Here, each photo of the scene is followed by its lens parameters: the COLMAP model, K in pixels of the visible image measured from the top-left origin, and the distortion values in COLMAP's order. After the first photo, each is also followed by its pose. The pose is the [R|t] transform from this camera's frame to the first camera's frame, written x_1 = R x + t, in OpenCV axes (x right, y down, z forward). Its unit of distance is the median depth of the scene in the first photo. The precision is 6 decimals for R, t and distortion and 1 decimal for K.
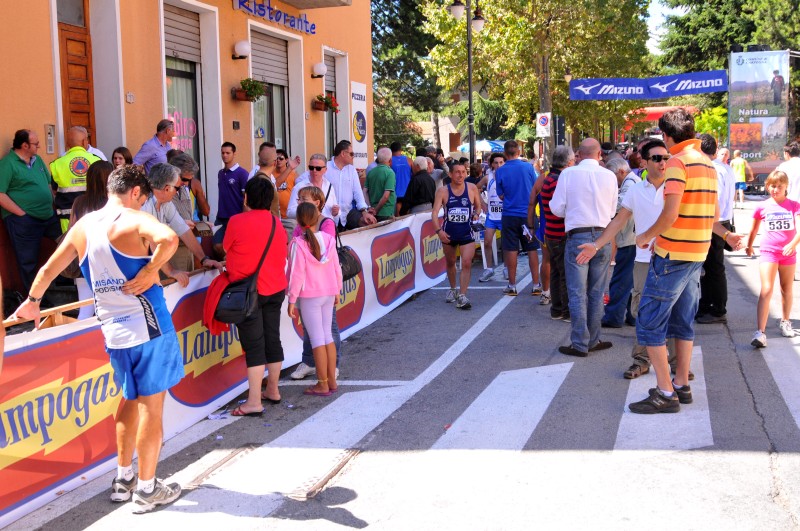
lens RADIAL K [[871.5, 0, 400.0], [0, 871.5, 265.5], [0, 0, 1]] dist [-0.129778, 0.147877]
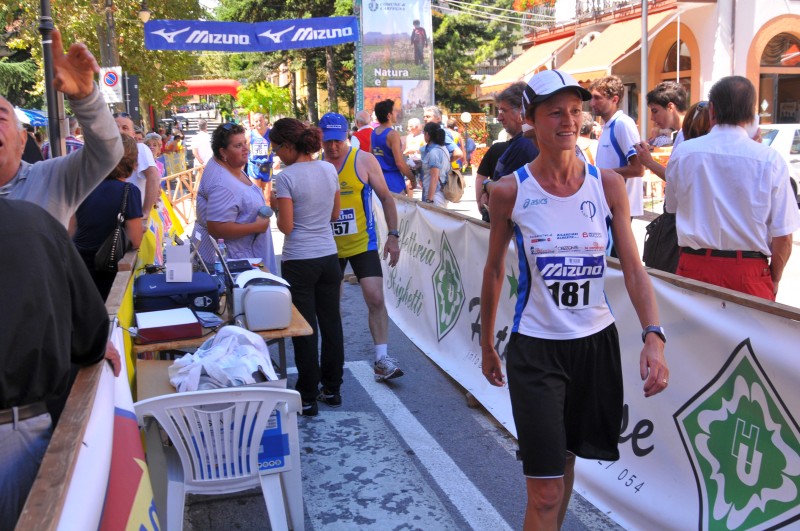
lens RADIAL K [[871.5, 0, 400.0], [0, 871.5, 265.5], [0, 0, 1]] dist [-0.129778, 0.147877]
pose [[0.853827, -0.071719, 0.515592, 0.004395], [0.060243, 0.997422, 0.038979, -0.035724], [-0.517059, -0.002221, 0.855947, 0.321258]]
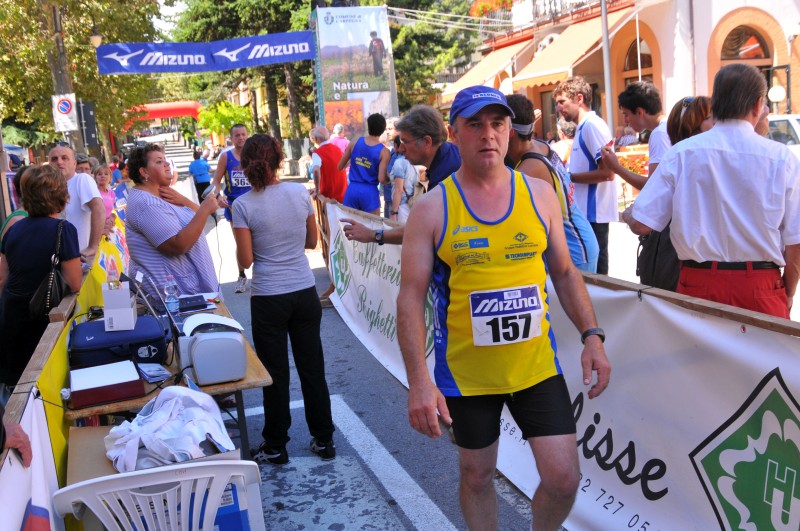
lens RADIAL K [[867.5, 0, 400.0], [0, 867.5, 265.5], [0, 0, 1]] dist [-0.123069, 0.118647]
pose [[0.830790, -0.113322, 0.544928, 0.012146], [0.116065, 0.992803, 0.029509, -0.037663], [-0.544350, 0.038731, 0.837964, 0.332776]]
